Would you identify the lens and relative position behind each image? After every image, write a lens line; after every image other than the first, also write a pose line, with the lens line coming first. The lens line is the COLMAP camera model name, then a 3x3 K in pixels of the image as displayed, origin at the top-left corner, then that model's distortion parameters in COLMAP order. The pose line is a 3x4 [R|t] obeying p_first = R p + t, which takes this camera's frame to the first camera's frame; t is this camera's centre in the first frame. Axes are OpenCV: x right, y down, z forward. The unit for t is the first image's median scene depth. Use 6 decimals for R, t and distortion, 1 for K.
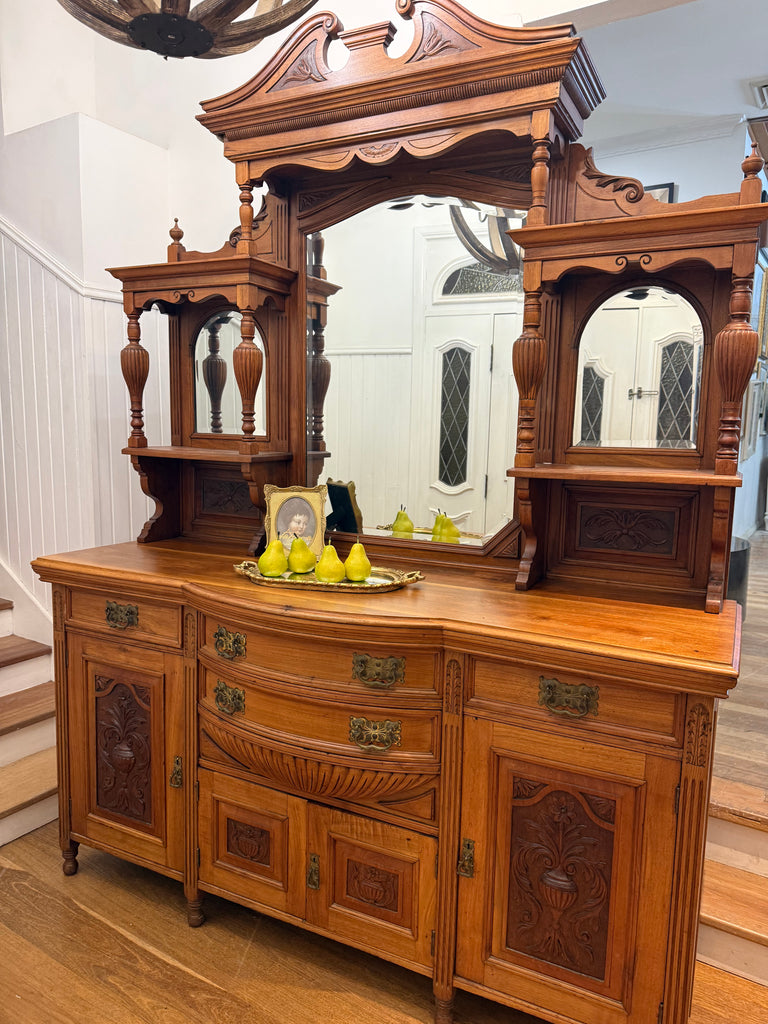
lens RADIAL K [[730.6, 0, 385.6], [0, 730.6, 515.9], [0, 0, 1]] dist [0.045487, -0.059991]
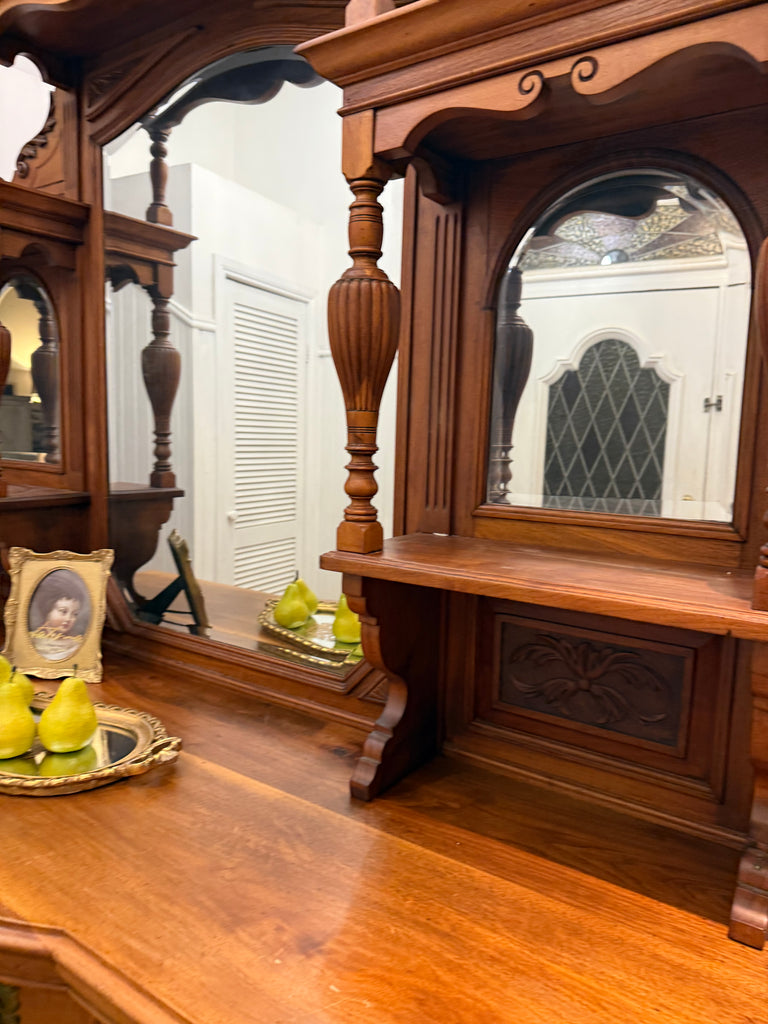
lens RADIAL K [[730.6, 0, 380.7], [0, 730.6, 514.8], [0, 0, 1]] dist [0.045487, -0.059991]
pose [[0.989006, 0.024227, -0.145876, 0.269532], [-0.026706, 0.999530, -0.015061, -0.081759], [0.145442, 0.018791, 0.989188, 0.514144]]
